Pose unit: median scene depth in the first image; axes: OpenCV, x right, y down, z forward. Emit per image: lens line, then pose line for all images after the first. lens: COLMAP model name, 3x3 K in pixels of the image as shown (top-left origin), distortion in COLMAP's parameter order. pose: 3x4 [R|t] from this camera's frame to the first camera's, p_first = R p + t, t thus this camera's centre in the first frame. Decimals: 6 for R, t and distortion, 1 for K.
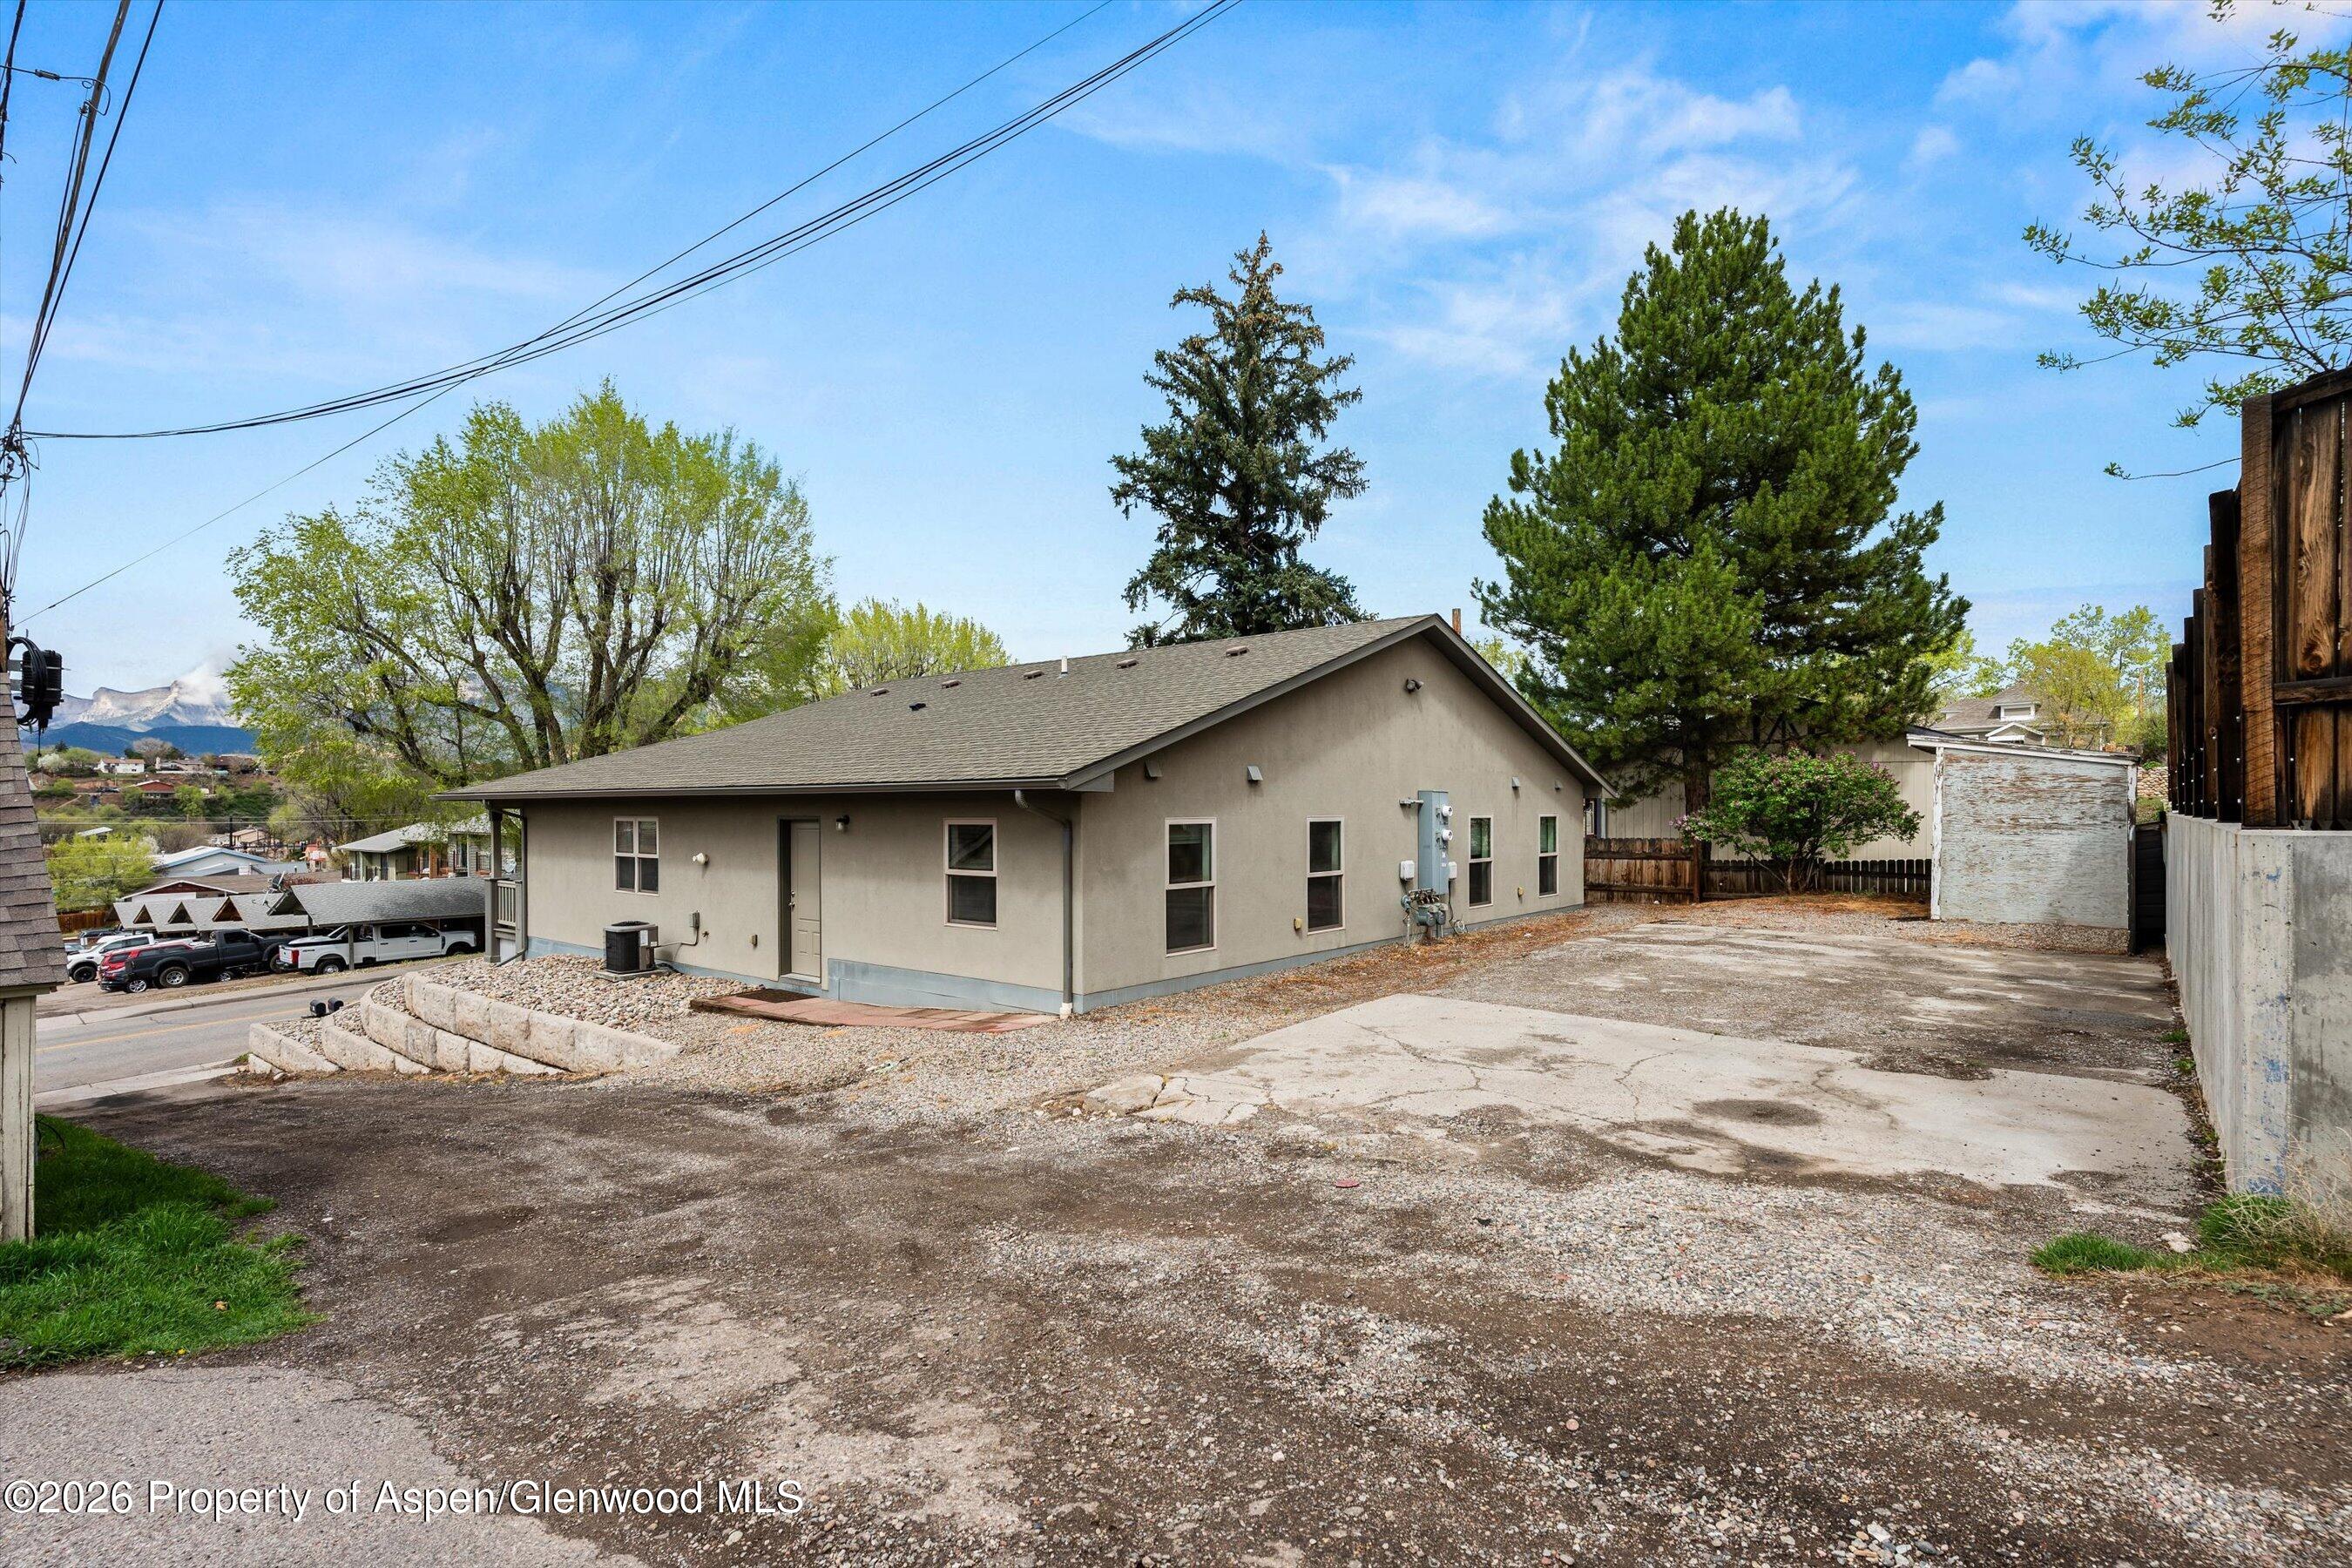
lens RADIAL K [[1164.9, 0, 1182.9], [0, 1164.9, 816.3], [0, 0, 1]] dist [0.000093, 0.000136]
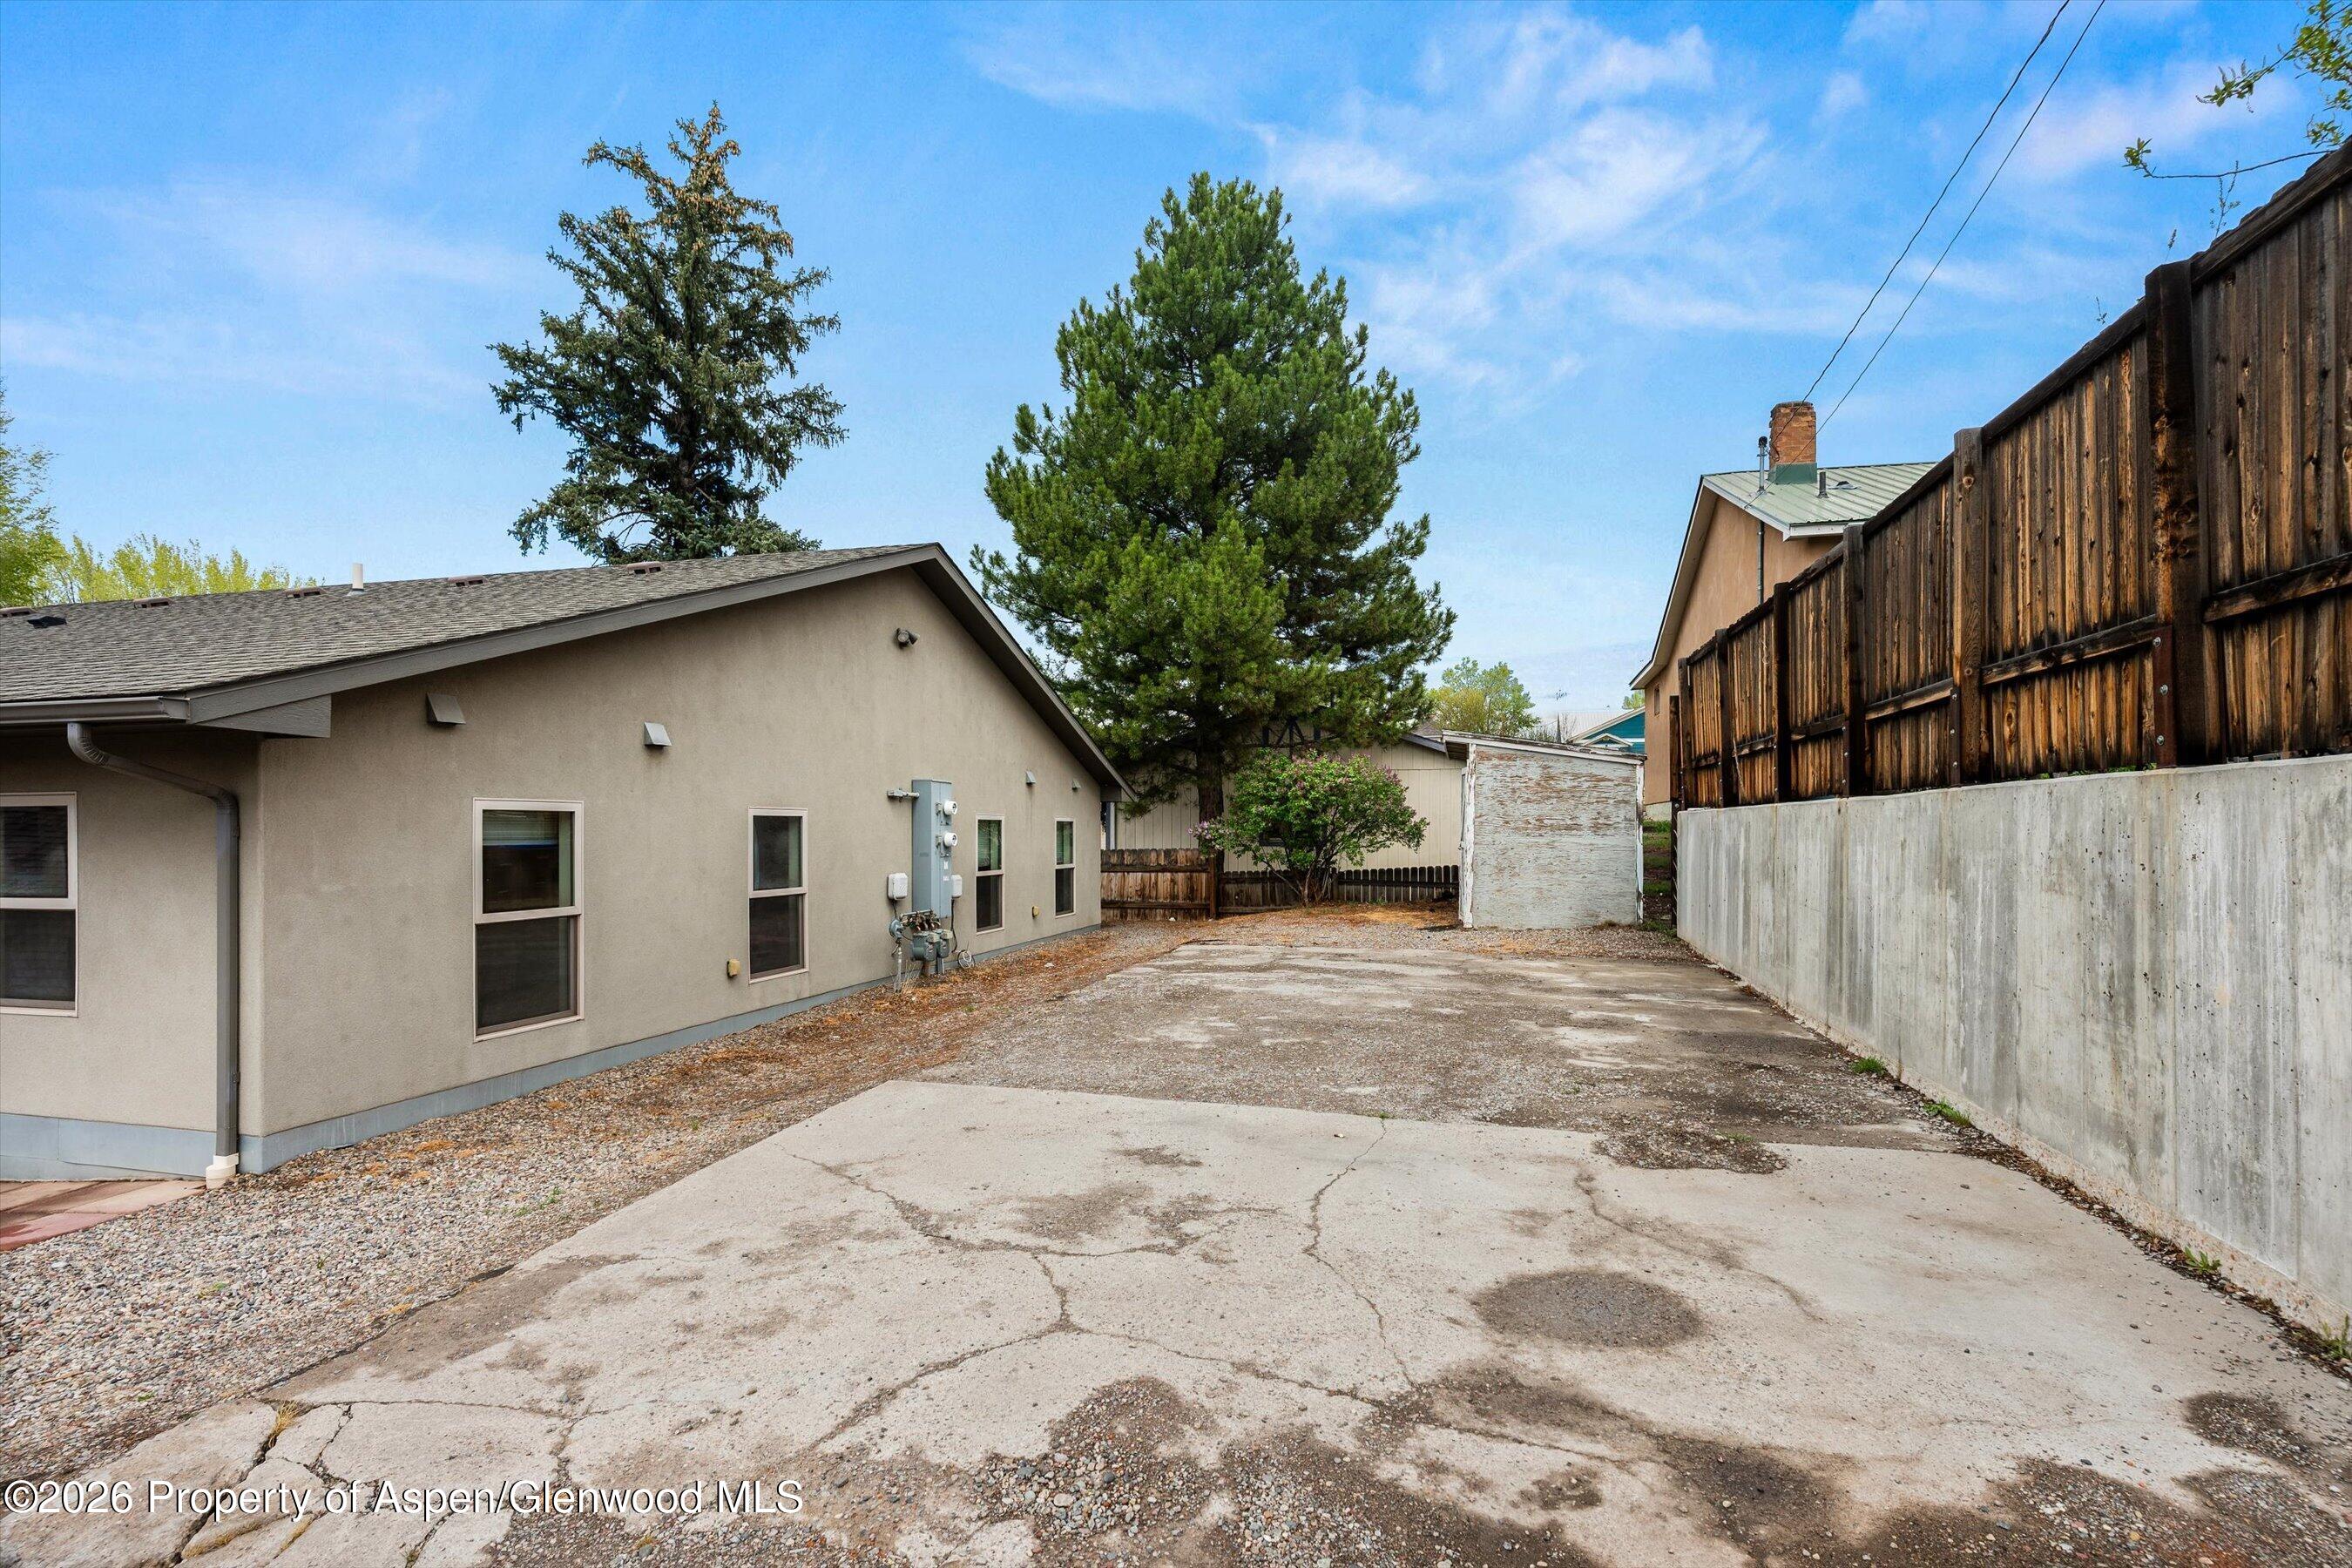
lens RADIAL K [[1164.9, 0, 1182.9], [0, 1164.9, 816.3], [0, 0, 1]] dist [0.000093, 0.000136]
pose [[0.906208, 0.005860, 0.422791, 0.032726], [0.002753, 0.999801, -0.019758, 0.012788], [-0.422823, 0.019068, 0.906012, 0.189667]]
